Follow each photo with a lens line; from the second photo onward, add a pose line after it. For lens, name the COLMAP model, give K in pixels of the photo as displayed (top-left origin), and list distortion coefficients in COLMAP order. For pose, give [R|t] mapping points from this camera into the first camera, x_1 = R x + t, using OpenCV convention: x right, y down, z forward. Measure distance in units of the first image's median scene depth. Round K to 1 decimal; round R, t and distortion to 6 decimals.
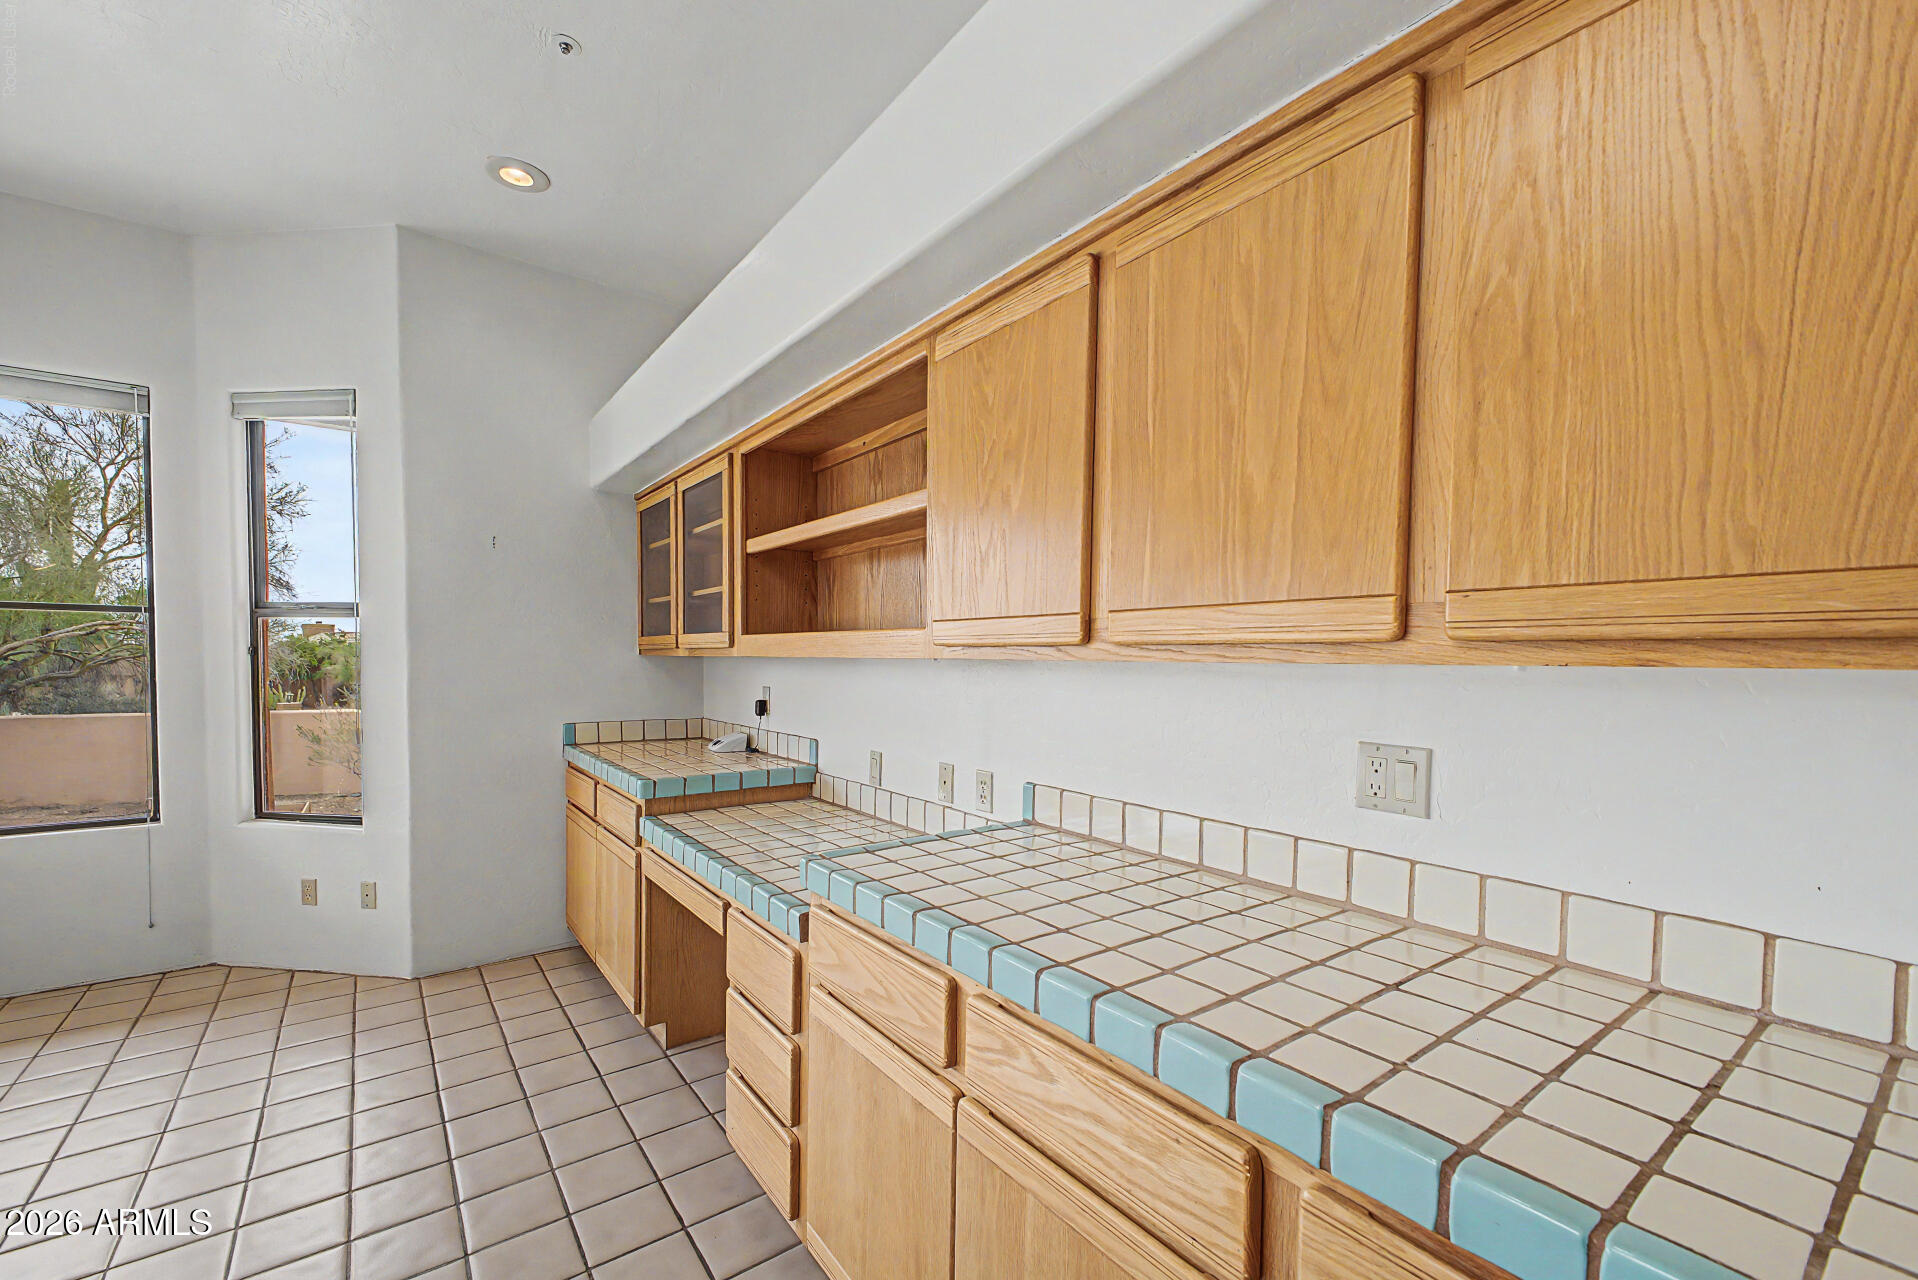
lens RADIAL K [[783.6, 0, 1012.3], [0, 783.6, 674.3], [0, 0, 1]] dist [0.000191, -0.000042]
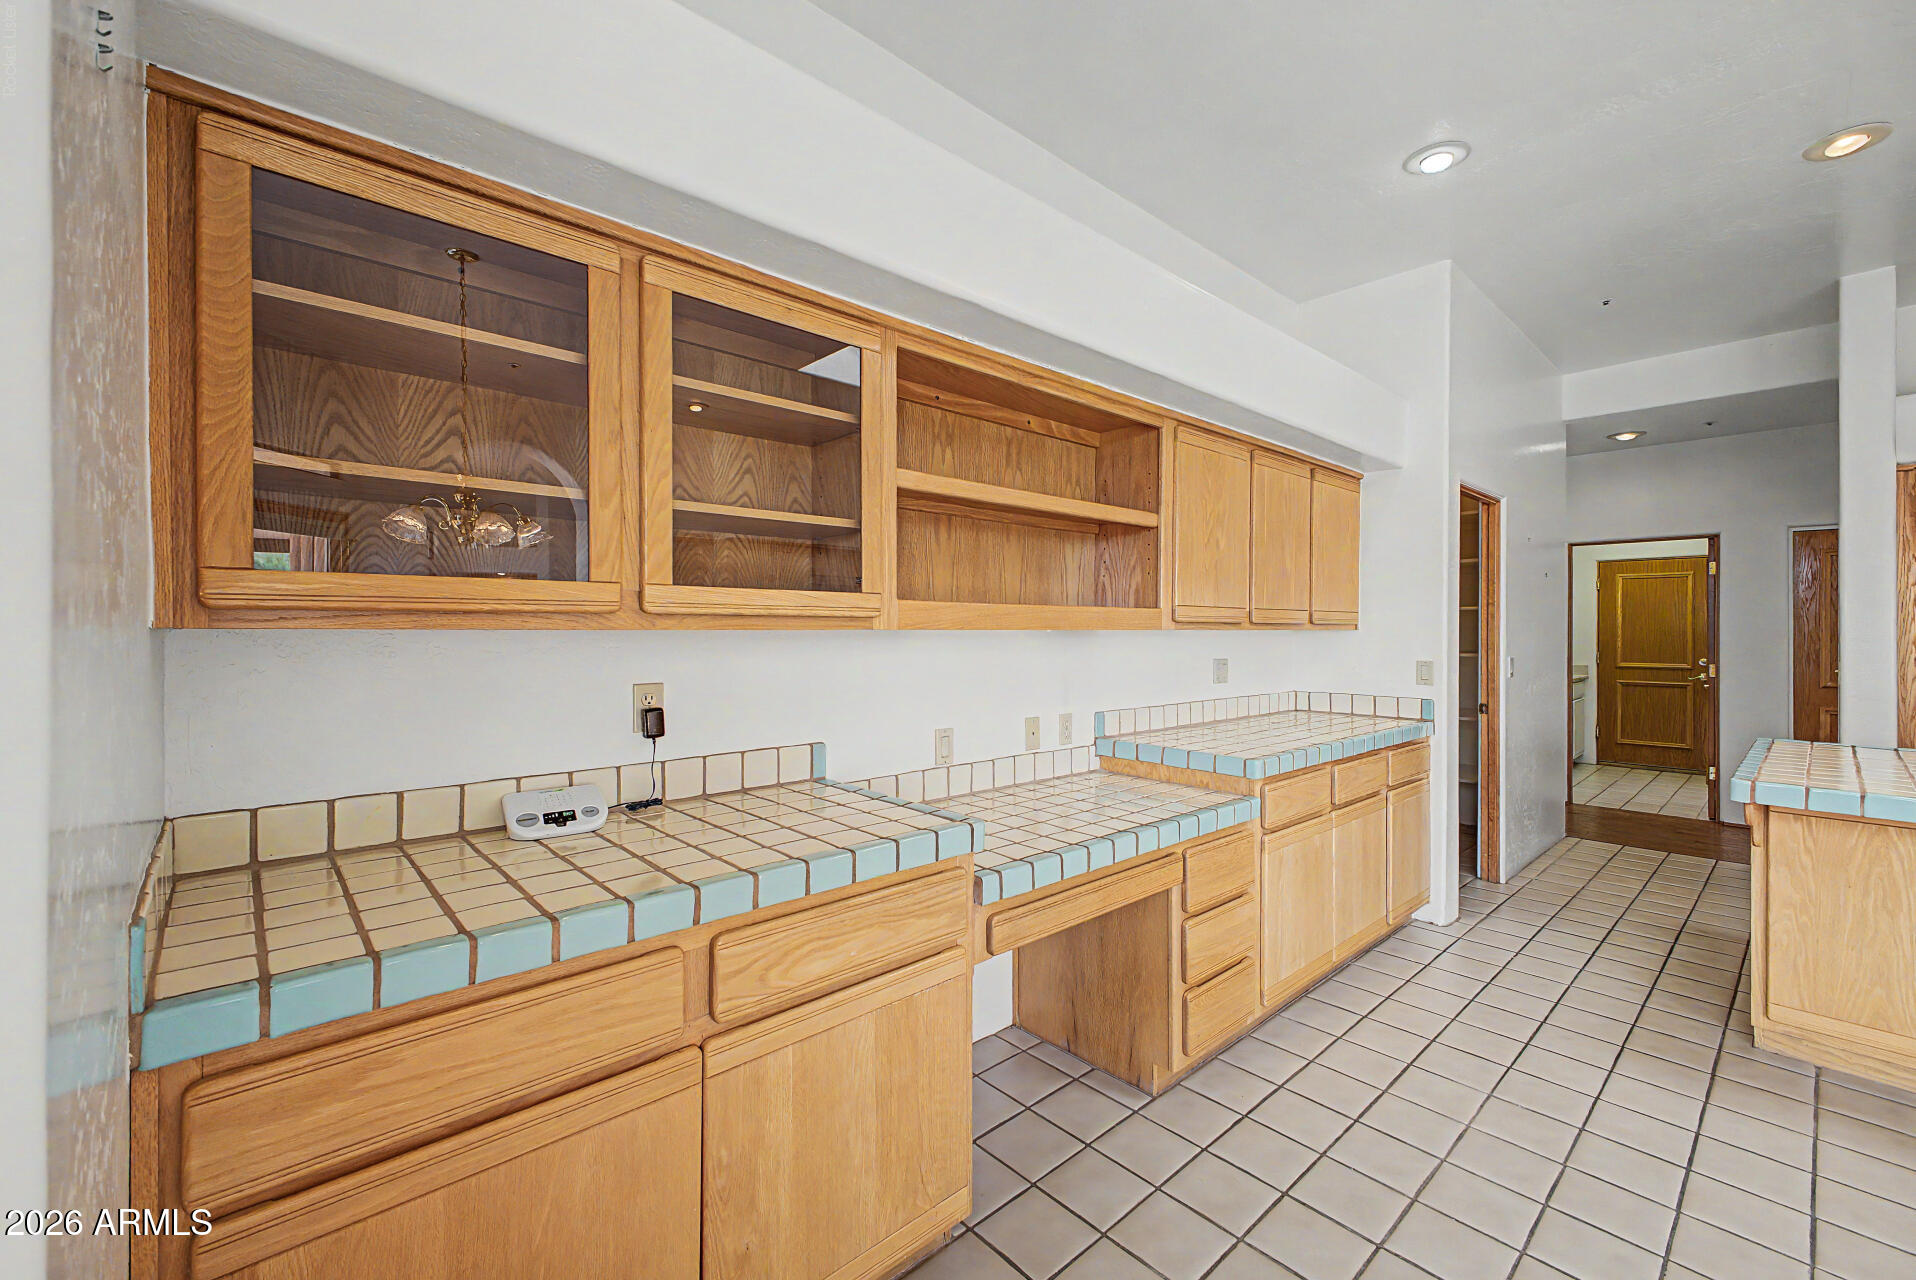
lens RADIAL K [[770.7, 0, 956.7], [0, 770.7, 631.9], [0, 0, 1]] dist [-0.000879, -0.000102]
pose [[-0.041905, -0.013158, 0.999035, -1.053987], [0.018220, 0.999737, 0.013931, -0.029159], [-0.998955, 0.018786, -0.041654, 0.974370]]
